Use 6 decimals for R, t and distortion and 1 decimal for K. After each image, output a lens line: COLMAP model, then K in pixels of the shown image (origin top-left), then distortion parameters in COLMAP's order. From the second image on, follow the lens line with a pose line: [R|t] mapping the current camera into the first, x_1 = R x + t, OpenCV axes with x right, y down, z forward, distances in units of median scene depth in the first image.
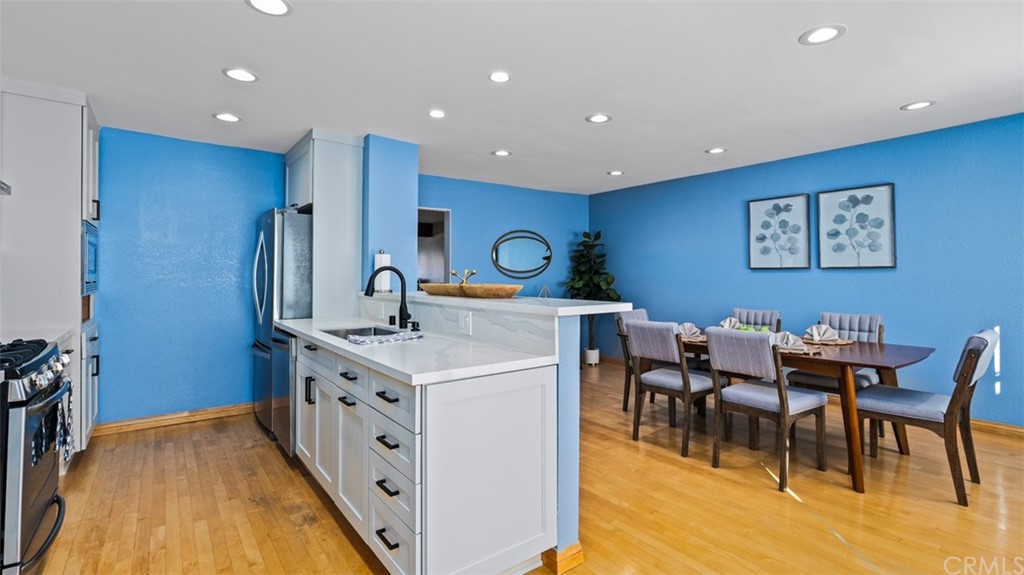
lens RADIAL K [[467.2, 0, 512.3], [0, 467.2, 279.2], [0, 0, 1]] dist [-0.002494, -0.000143]
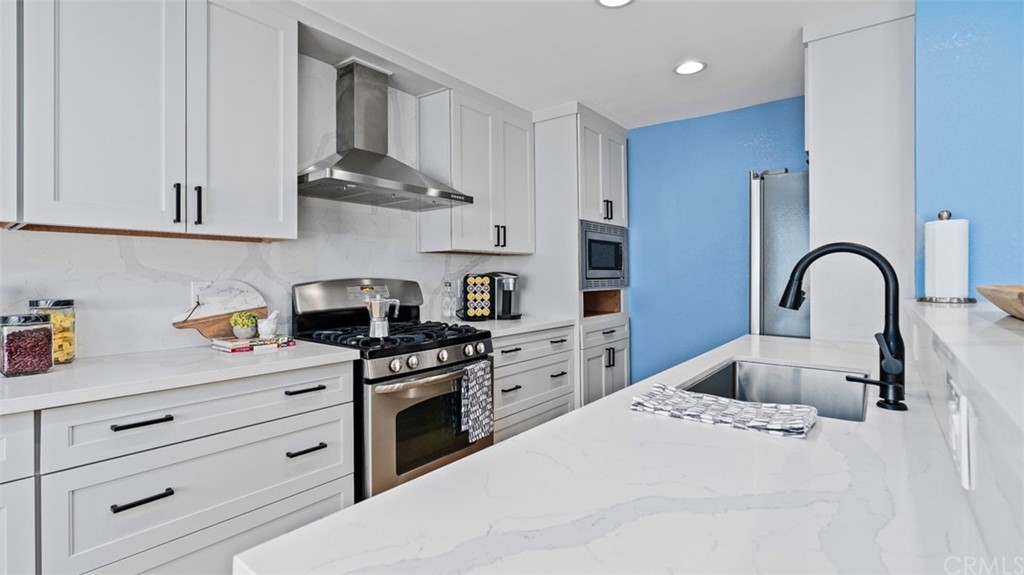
lens RADIAL K [[467.2, 0, 512.4], [0, 467.2, 281.1], [0, 0, 1]] dist [-0.002494, -0.000143]
pose [[0.254768, 0.008362, -0.966966, 0.077661], [-0.004840, 0.999961, 0.007372, 0.006169], [0.966990, 0.002802, 0.254798, 0.579264]]
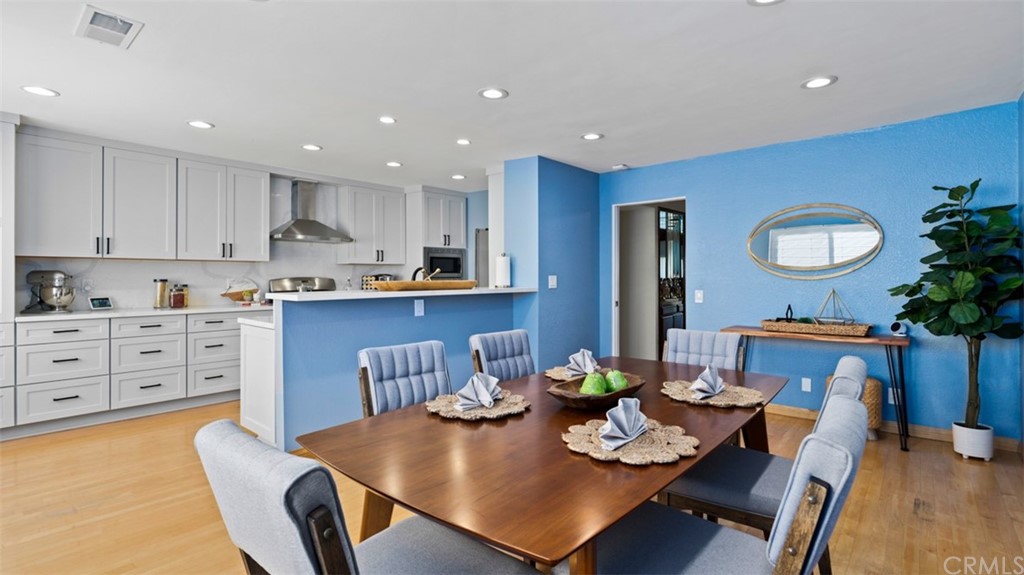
lens RADIAL K [[467.2, 0, 510.8], [0, 467.2, 277.8], [0, 0, 1]] dist [-0.002494, -0.000143]
pose [[0.214678, 0.004007, -0.976677, 1.140535], [-0.007048, 0.999972, 0.002553, 0.000386], [0.976659, 0.006336, 0.214700, 0.929225]]
